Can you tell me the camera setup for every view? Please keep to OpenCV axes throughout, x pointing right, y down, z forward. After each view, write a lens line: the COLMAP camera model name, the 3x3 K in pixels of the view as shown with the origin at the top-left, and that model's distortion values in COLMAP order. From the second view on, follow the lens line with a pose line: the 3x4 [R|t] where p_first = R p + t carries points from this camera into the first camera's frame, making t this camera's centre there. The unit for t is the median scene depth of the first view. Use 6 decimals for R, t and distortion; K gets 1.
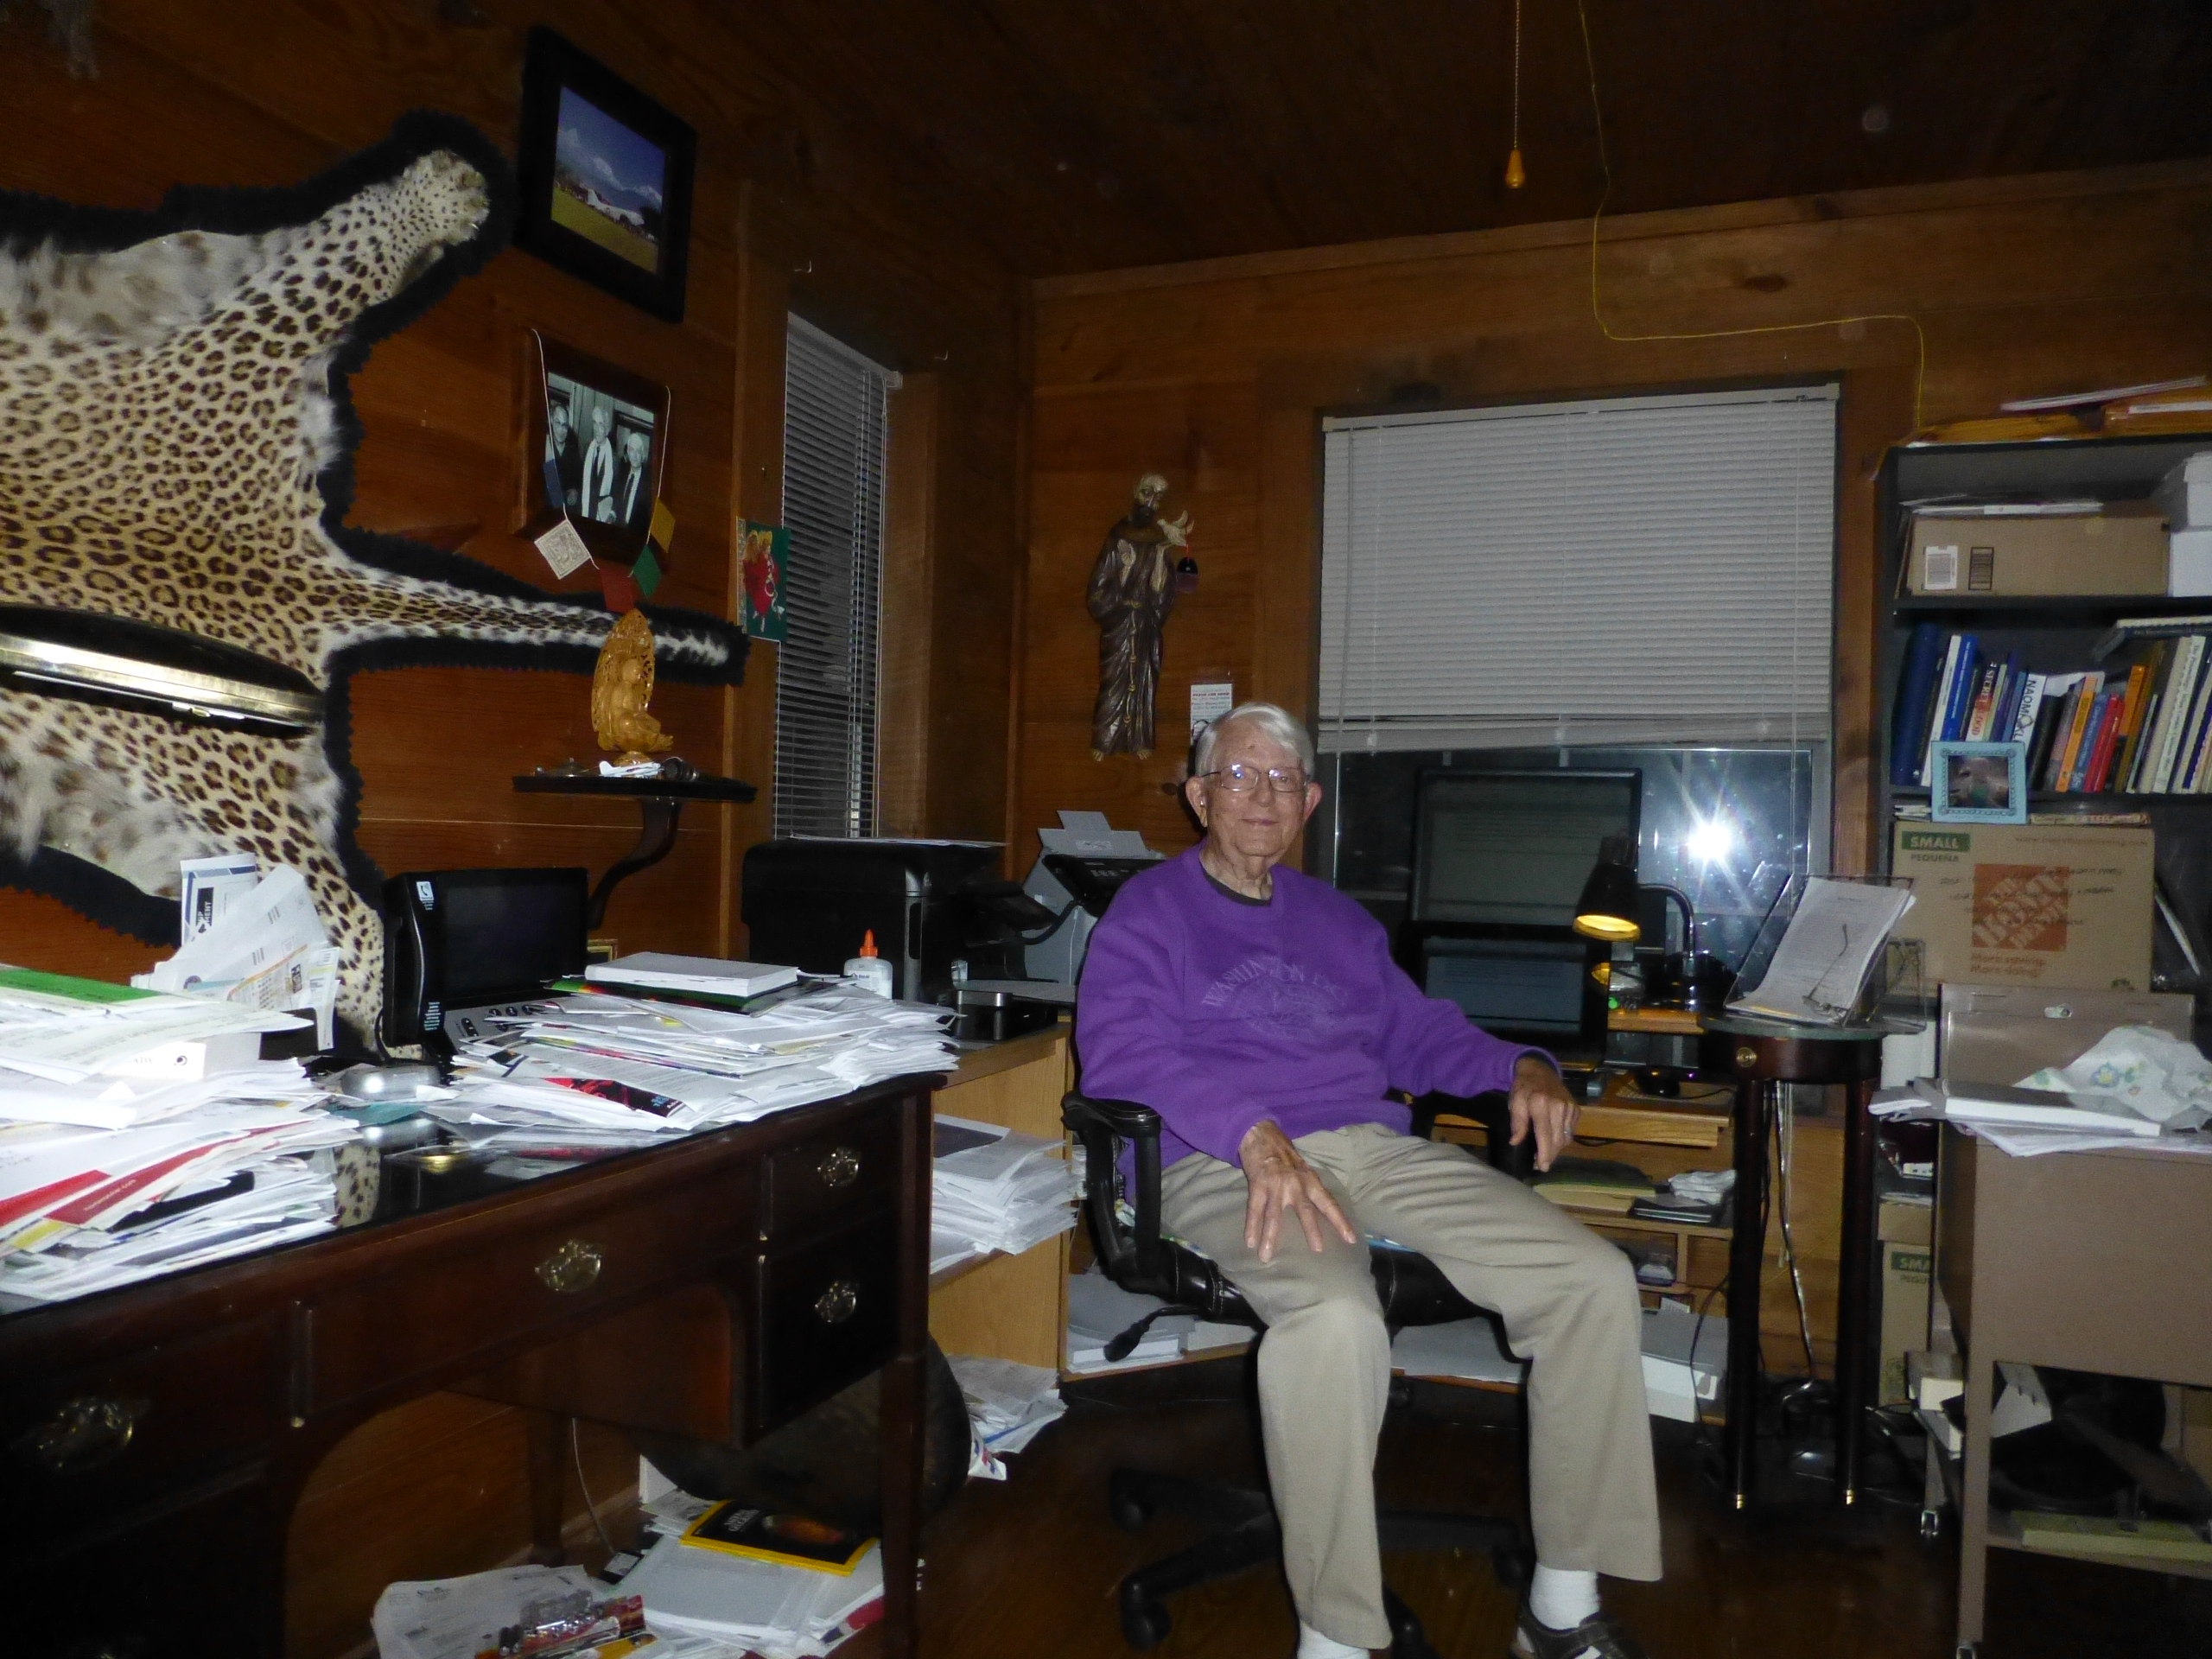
lens RADIAL K [[1596.2, 0, 1108.3], [0, 1596.2, 830.3], [0, 0, 1]] dist [-0.034492, 0.016390]
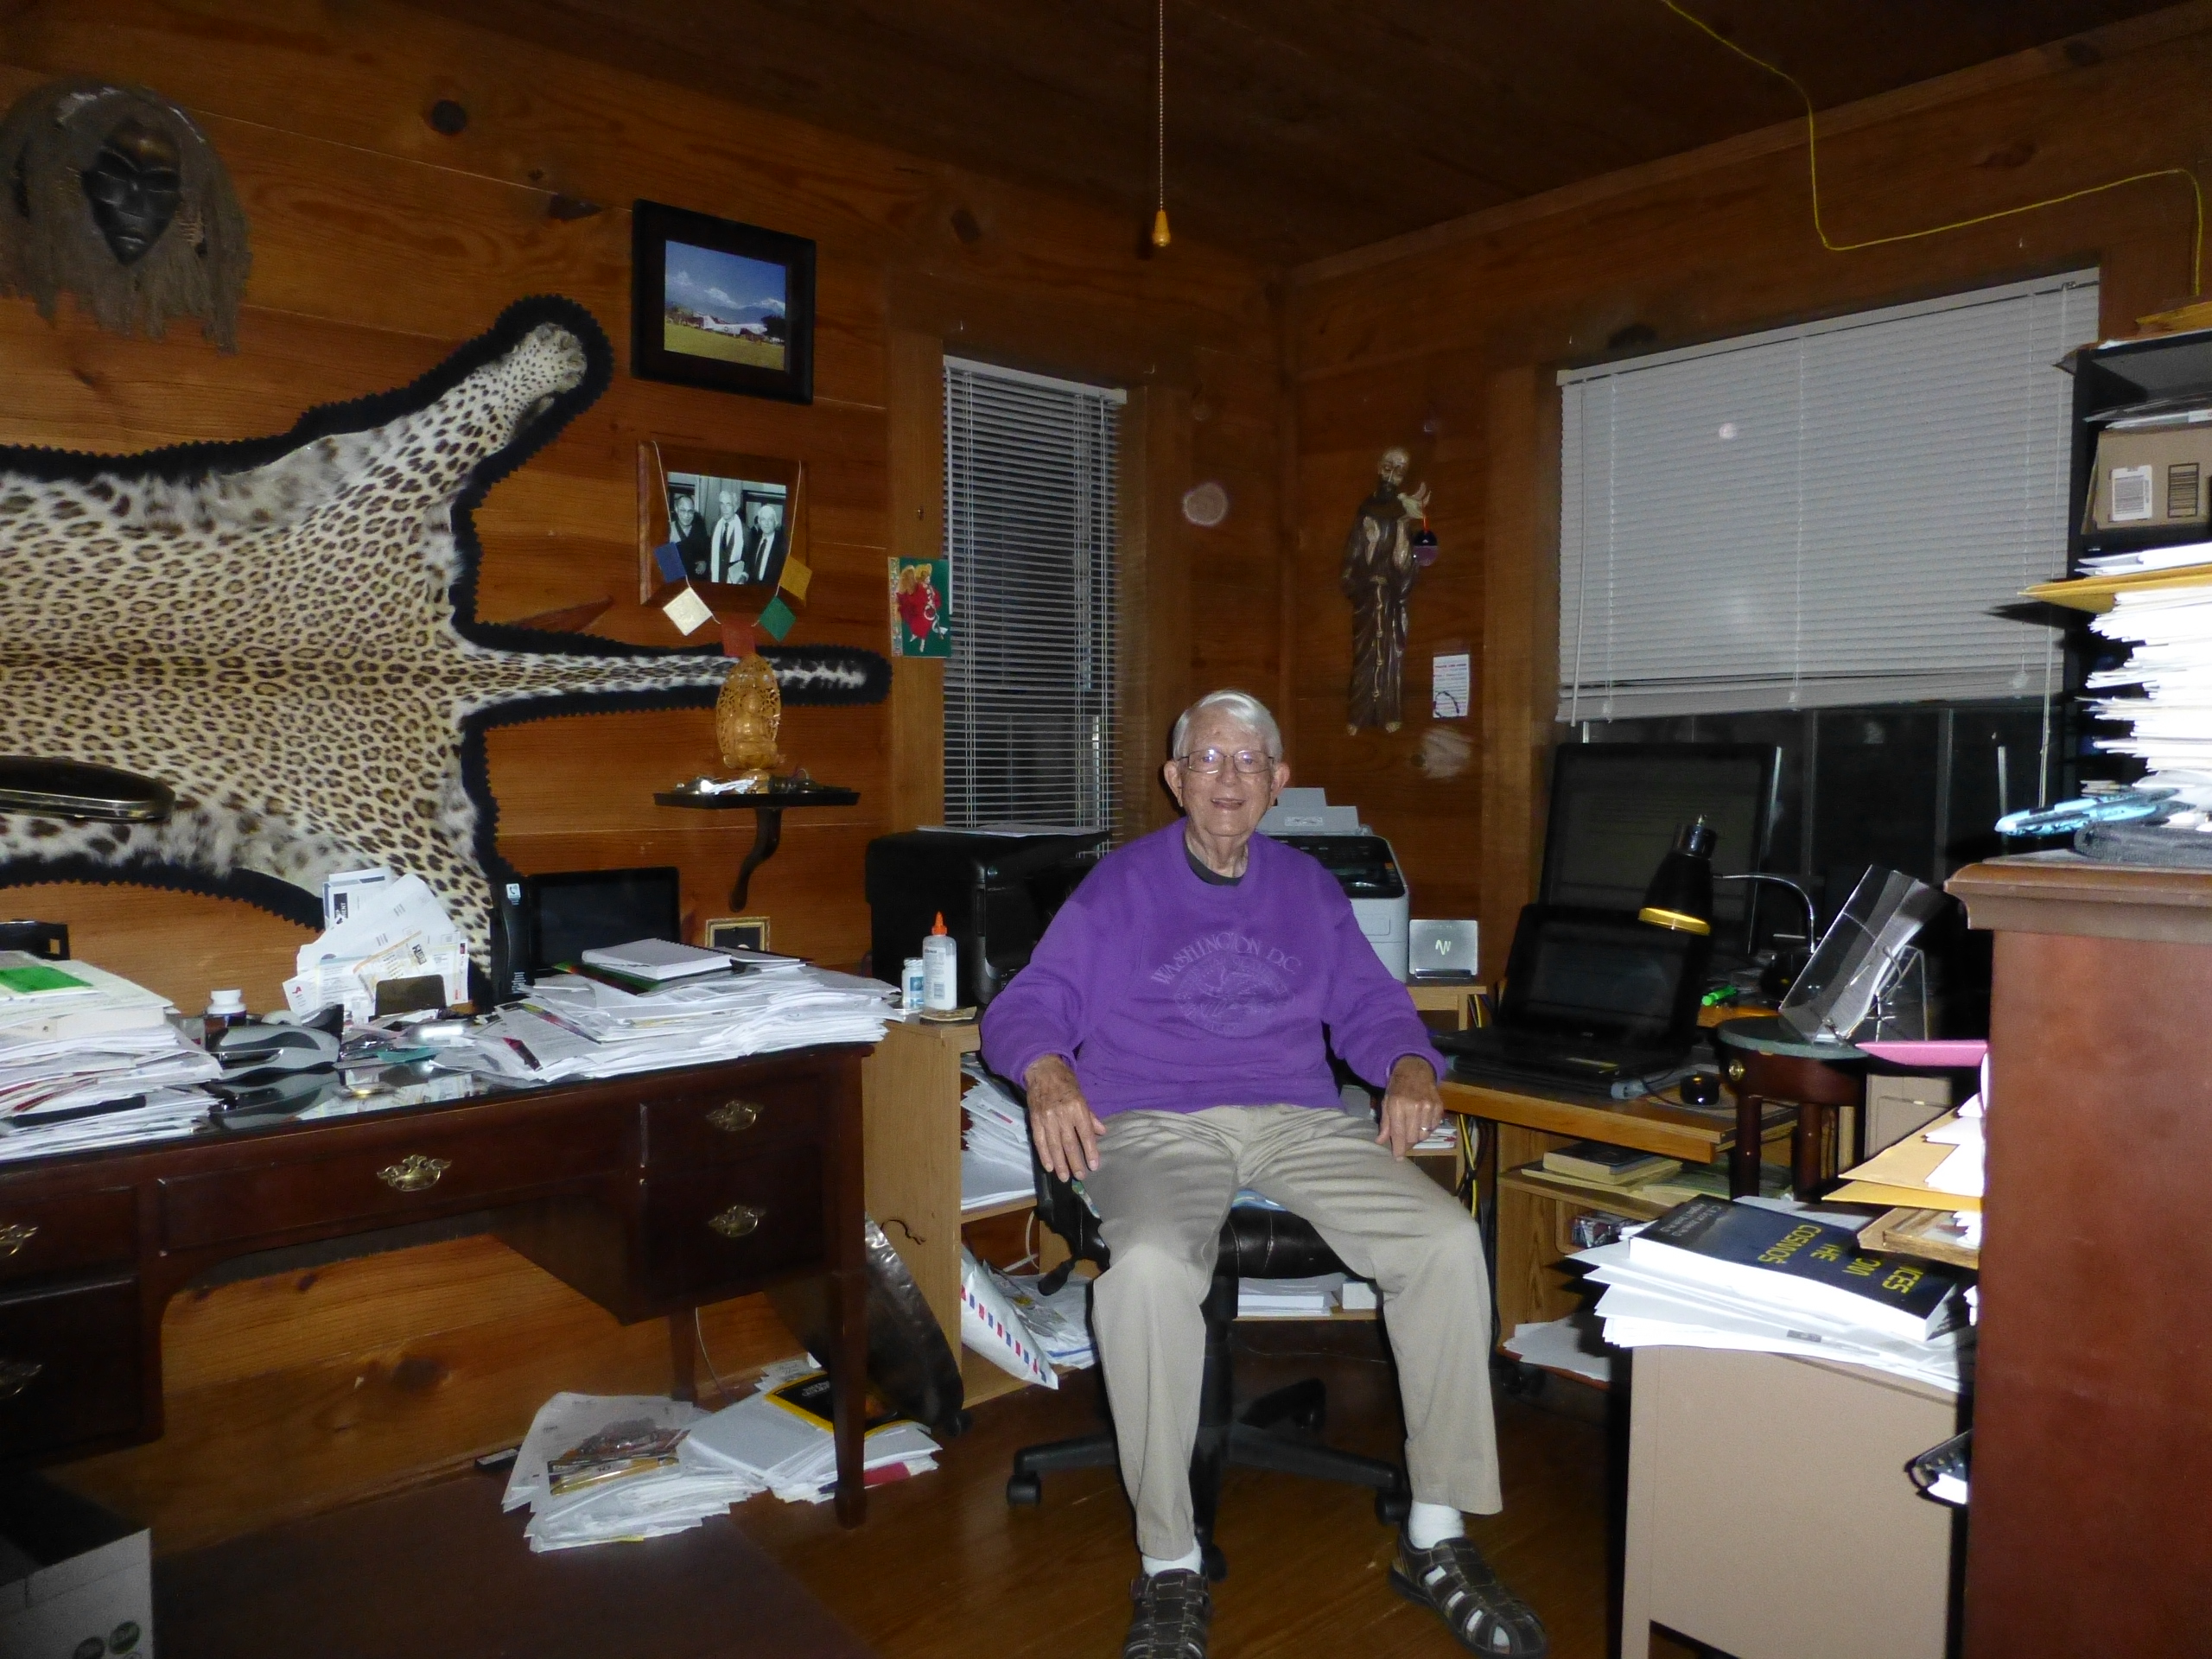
lens RADIAL K [[1593.7, 0, 1106.0], [0, 1593.7, 829.5], [0, 0, 1]] dist [-0.028448, -0.006878]
pose [[0.888792, -0.004669, -0.458287, 0.619500], [0.026075, 0.998844, 0.040393, -0.053729], [0.457569, -0.047851, 0.887886, 0.025095]]
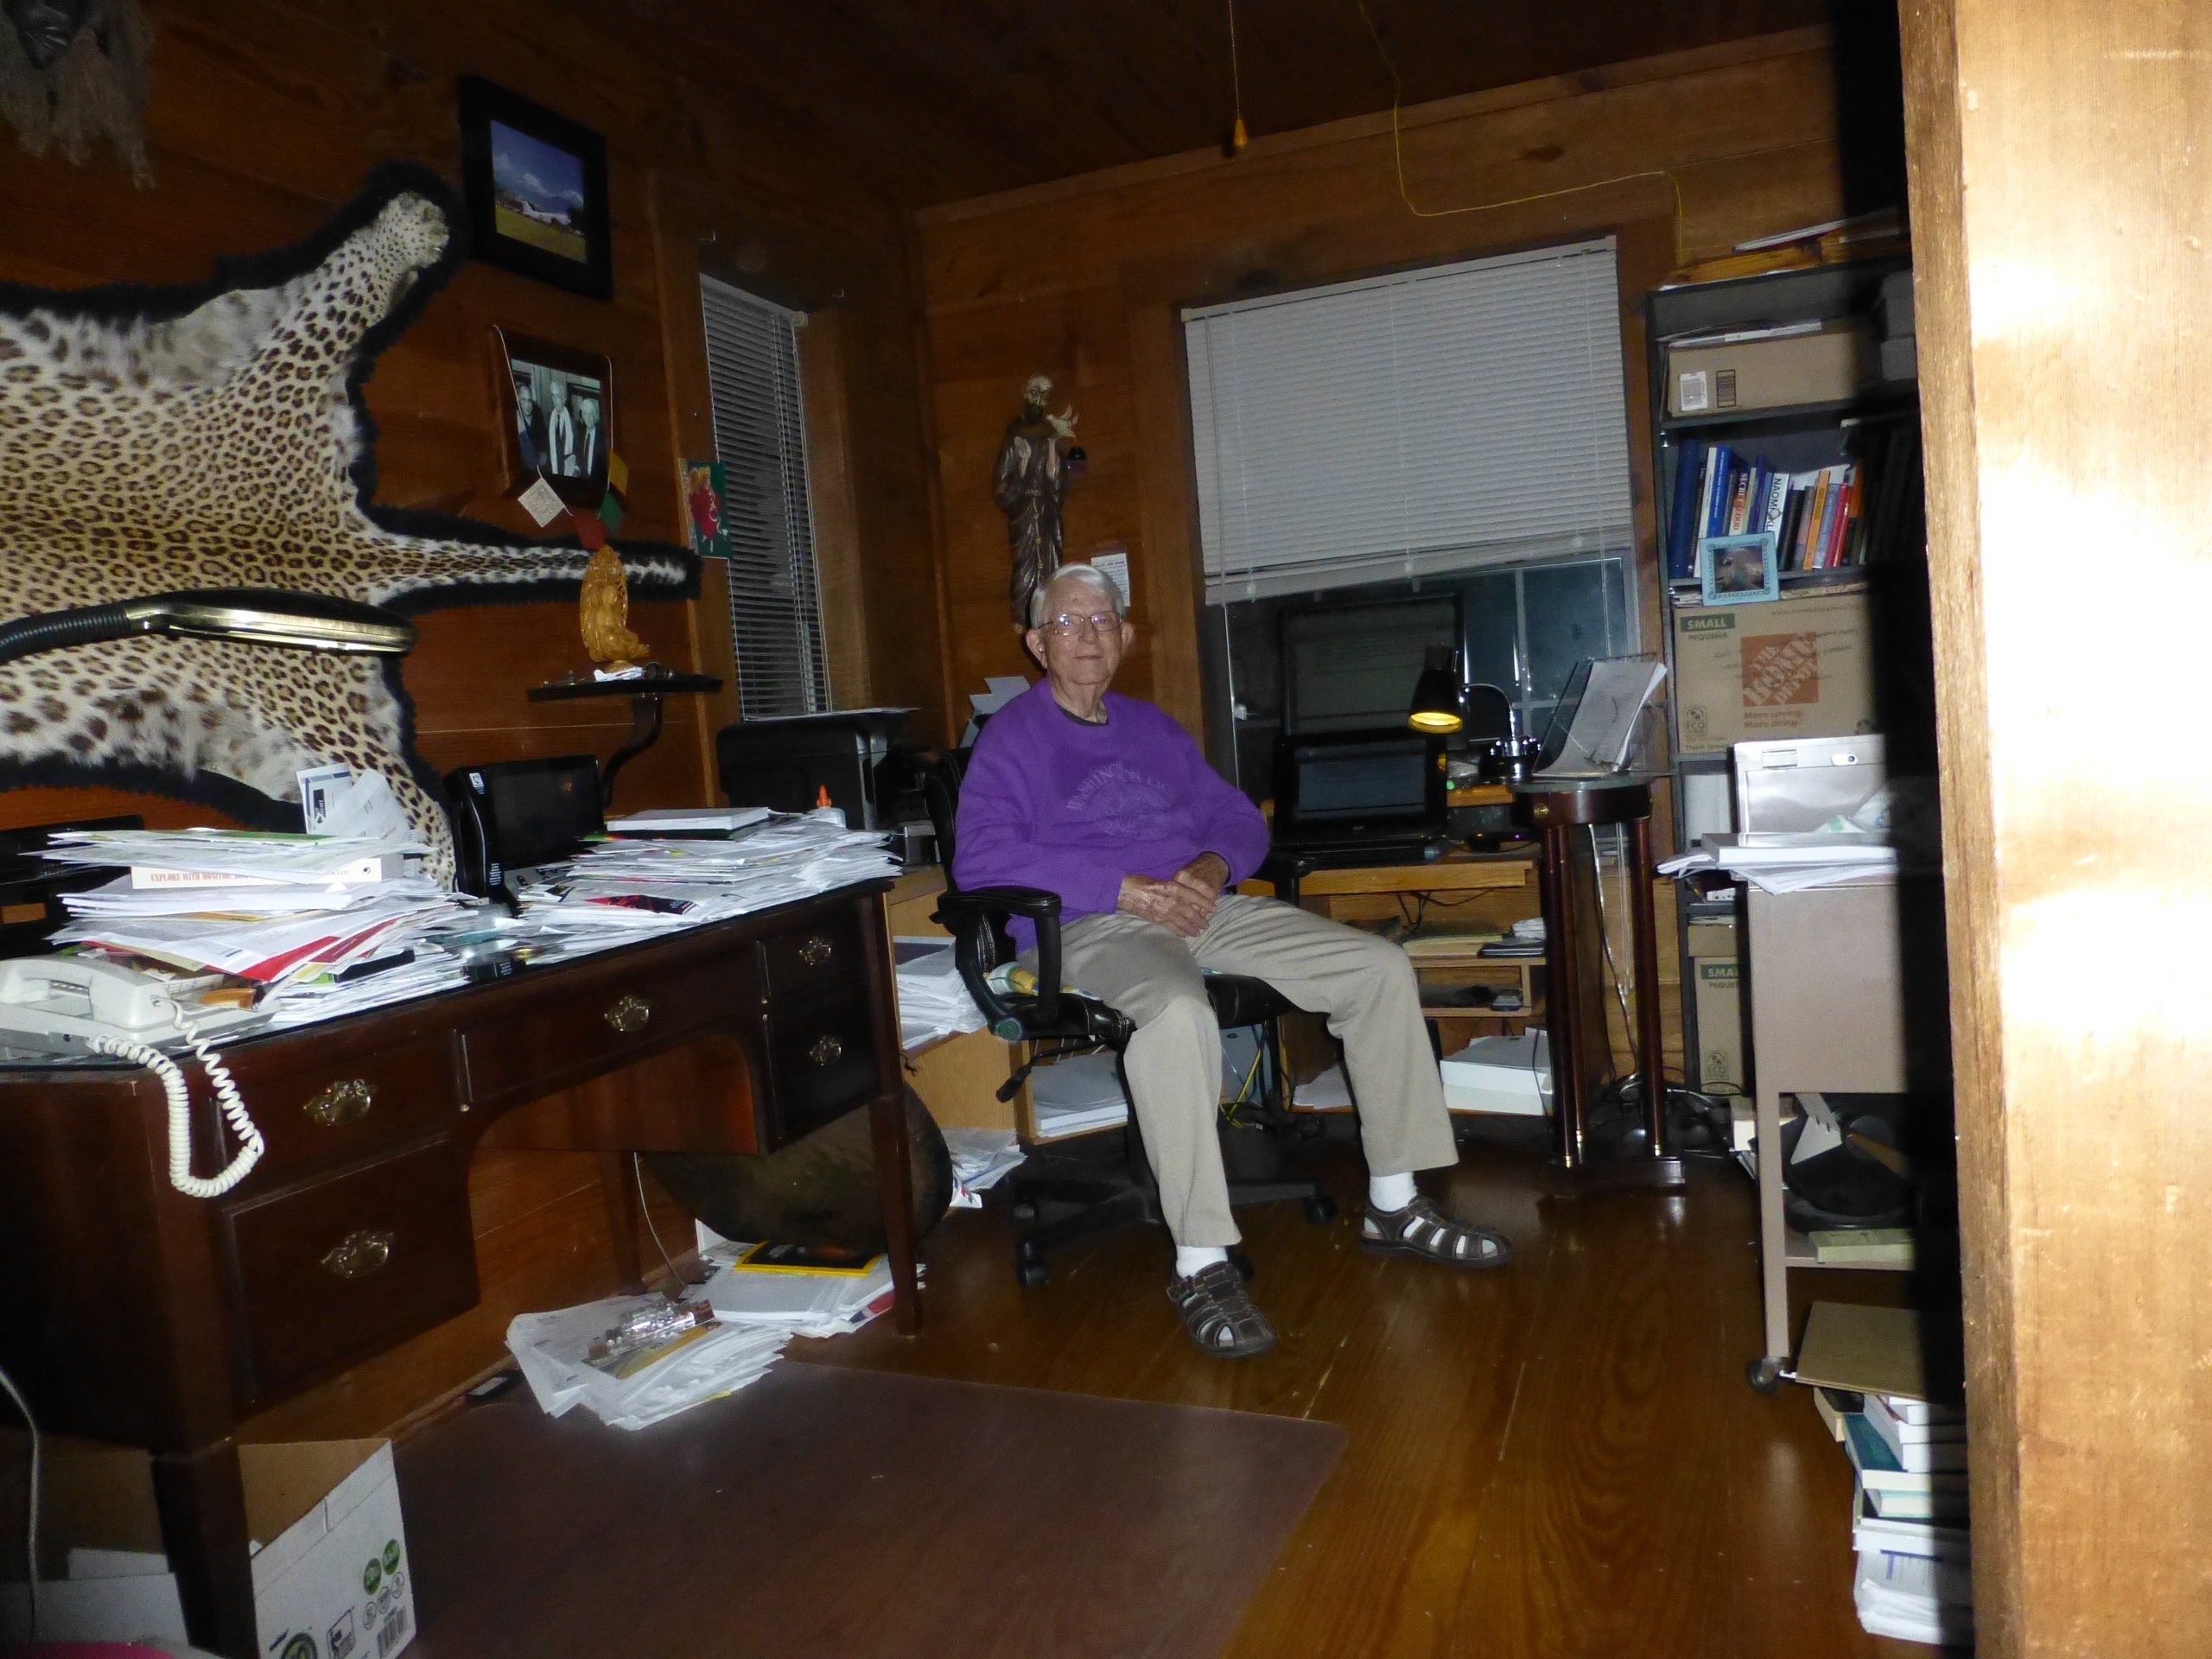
lens RADIAL K [[1592.3, 0, 1106.0], [0, 1592.3, 829.5], [0, 0, 1]] dist [-0.036904, 0.014725]
pose [[0.994167, -0.107796, 0.003347, 0.071433], [0.107258, 0.991492, 0.073755, 0.036552], [-0.011269, -0.072966, 0.997271, -0.292133]]
